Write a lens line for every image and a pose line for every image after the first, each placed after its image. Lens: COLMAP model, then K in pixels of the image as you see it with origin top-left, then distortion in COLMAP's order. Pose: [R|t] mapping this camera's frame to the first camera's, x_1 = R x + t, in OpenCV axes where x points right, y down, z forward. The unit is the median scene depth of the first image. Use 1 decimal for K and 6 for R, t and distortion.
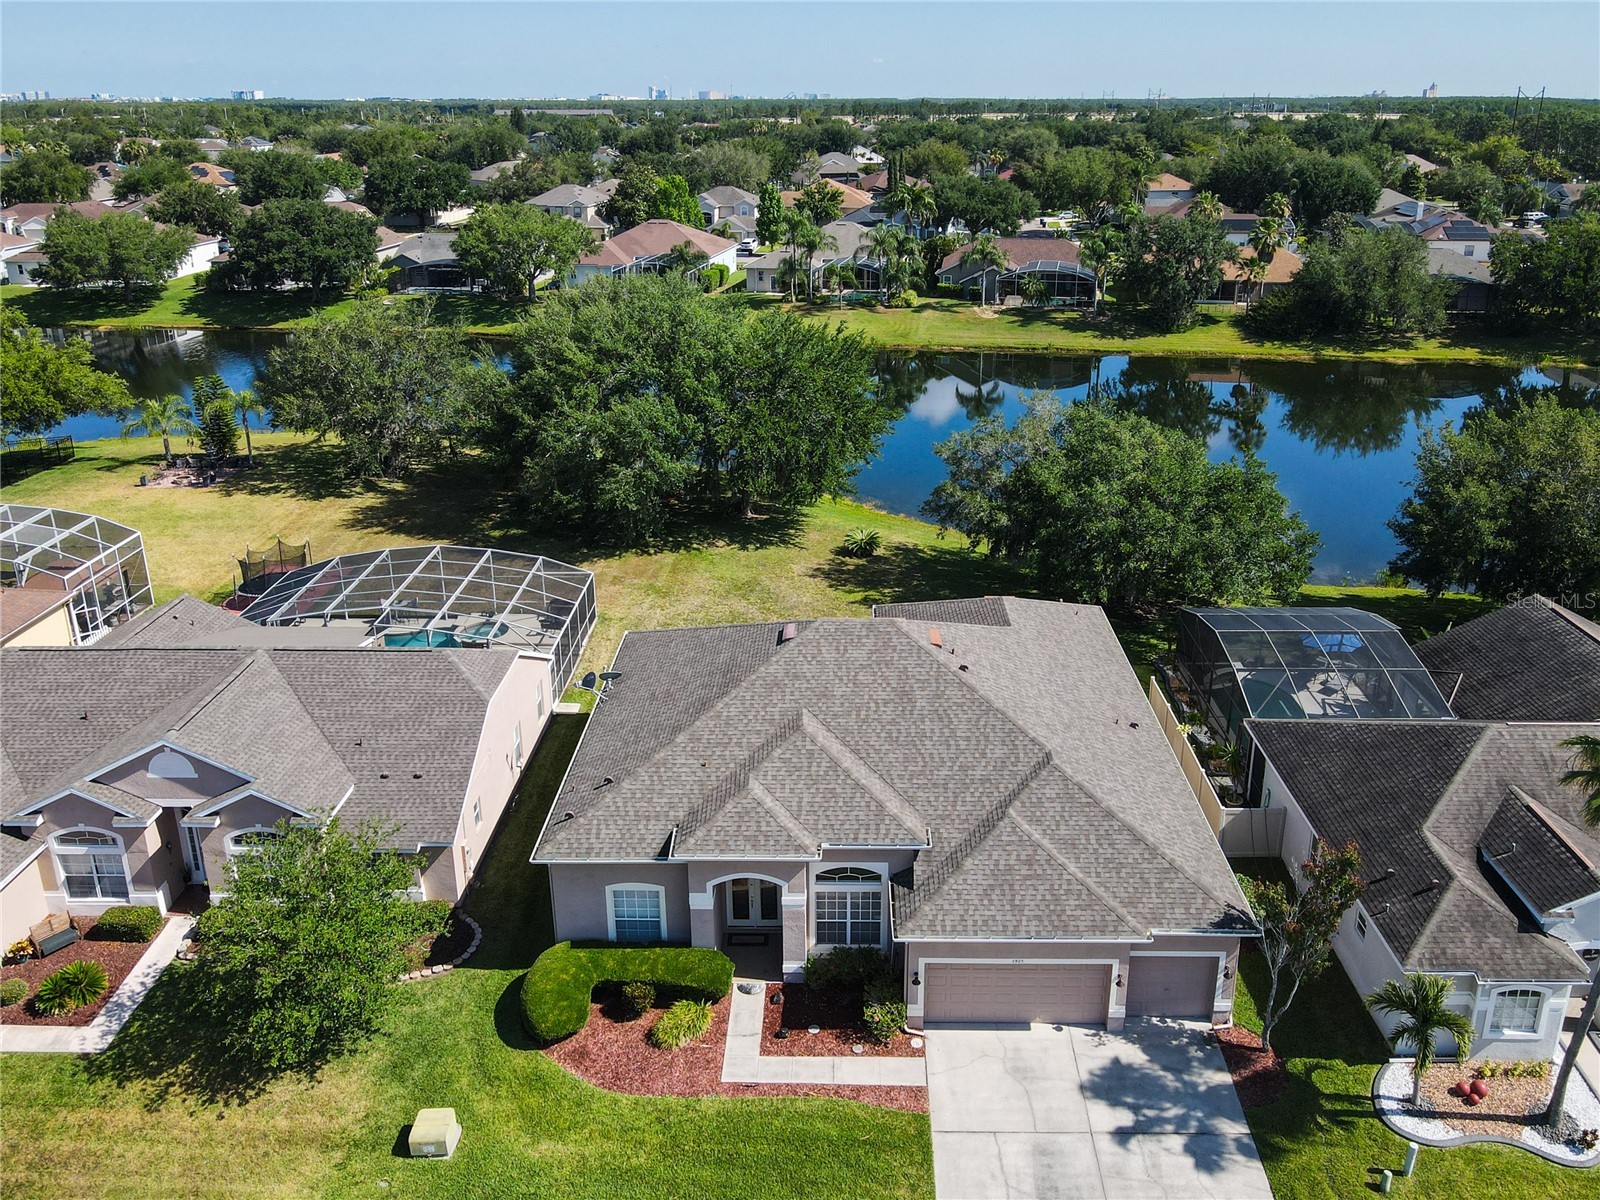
lens RADIAL K [[1255.3, 0, 837.2], [0, 1255.3, 507.4], [0, 0, 1]] dist [-0.008160, 0.015340]
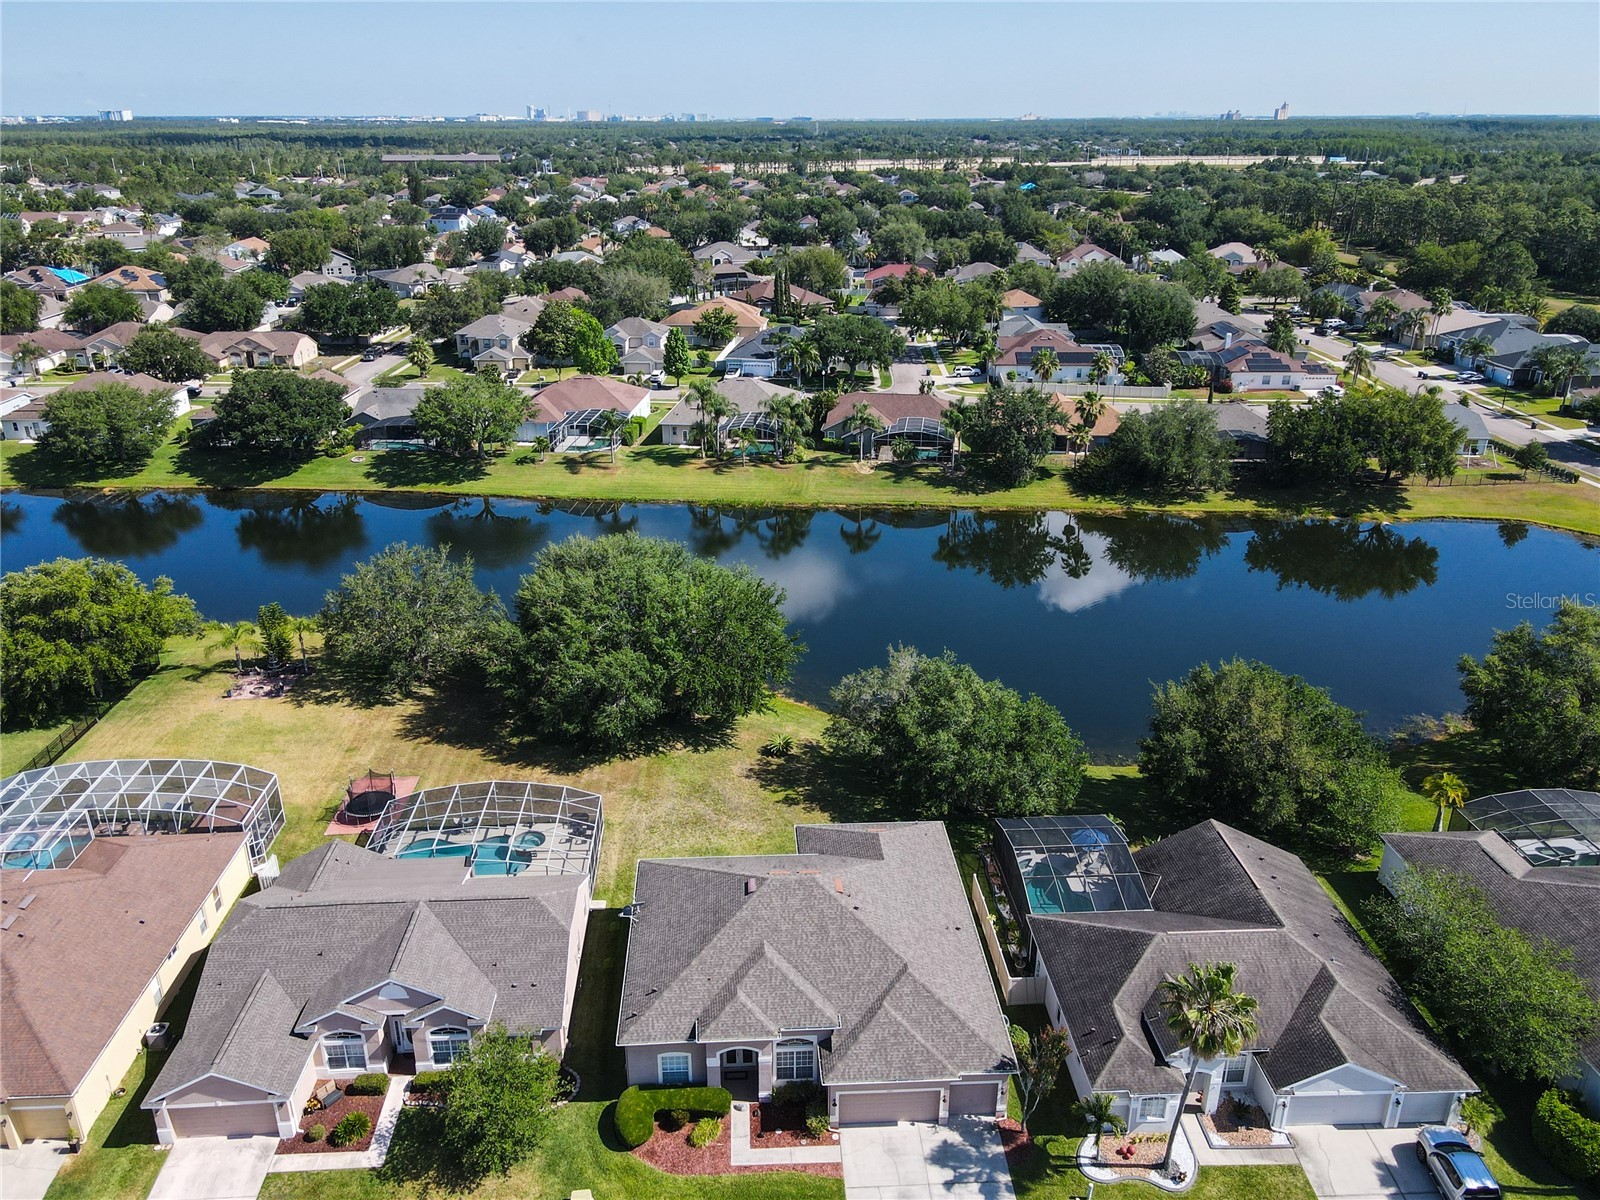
lens RADIAL K [[1200.2, 0, 795.5], [0, 1200.2, 583.7], [0, 0, 1]] dist [0.019781, 0.008006]
pose [[0.998029, -0.023091, 0.058348, -0.074993], [0.019861, 0.998269, 0.055354, -0.453182], [-0.059525, -0.054086, 0.996760, -0.670789]]
